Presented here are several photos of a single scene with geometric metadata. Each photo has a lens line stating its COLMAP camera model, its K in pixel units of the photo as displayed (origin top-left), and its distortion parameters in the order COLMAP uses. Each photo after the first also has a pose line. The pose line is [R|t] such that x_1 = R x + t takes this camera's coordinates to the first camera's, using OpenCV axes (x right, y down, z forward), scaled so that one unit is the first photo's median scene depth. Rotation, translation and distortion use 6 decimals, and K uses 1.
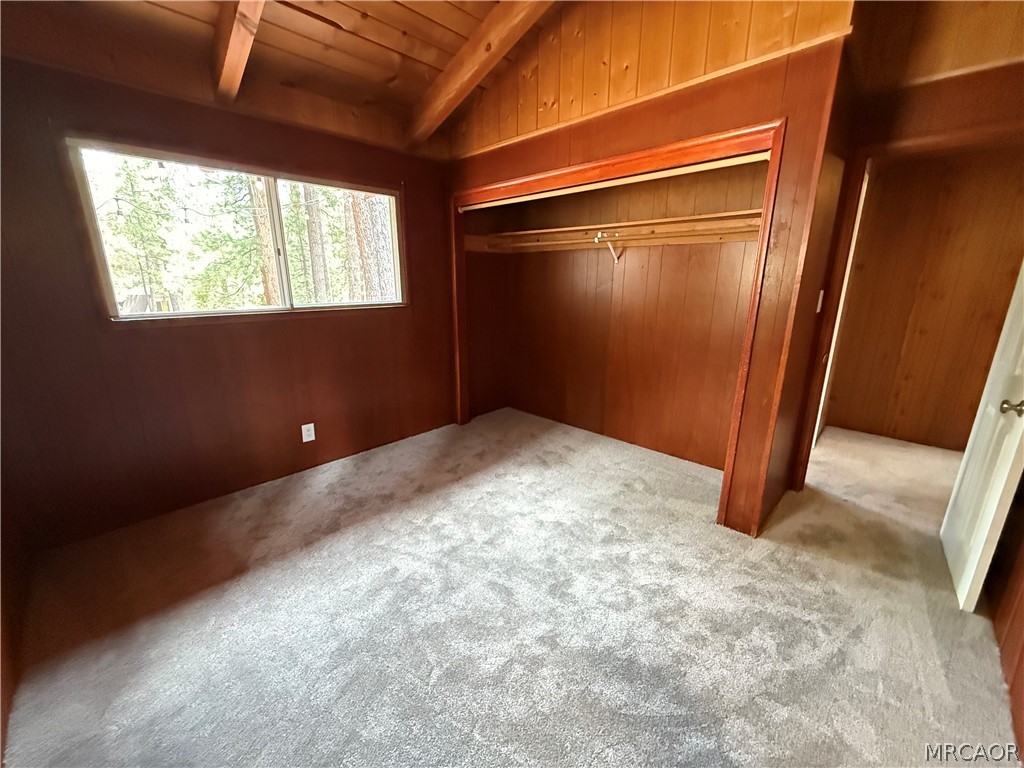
lens RADIAL K [[410.3, 0, 512.0], [0, 410.3, 384.0], [0, 0, 1]] dist [0.000383, -0.000076]
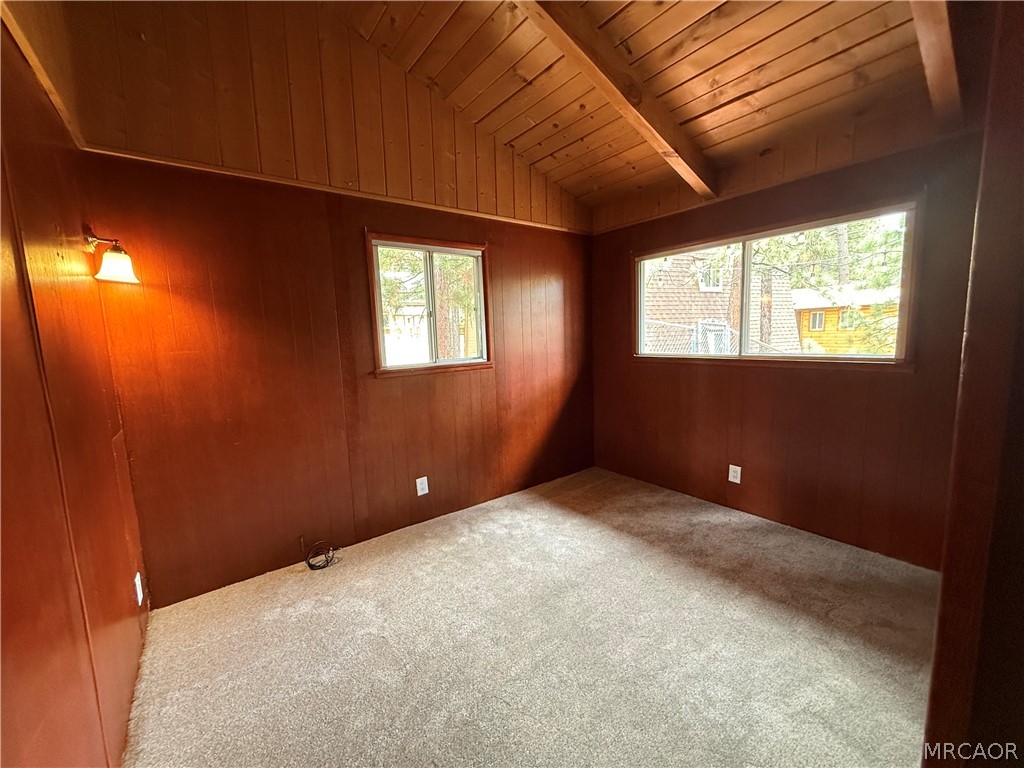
lens RADIAL K [[410.3, 0, 512.0], [0, 410.3, 384.0], [0, 0, 1]] dist [0.000383, -0.000076]
pose [[-0.155601, 0.119001, -0.980626, 0.587885], [-0.218133, 0.964072, 0.151604, -0.136793], [0.963434, 0.237497, -0.124053, 0.540645]]
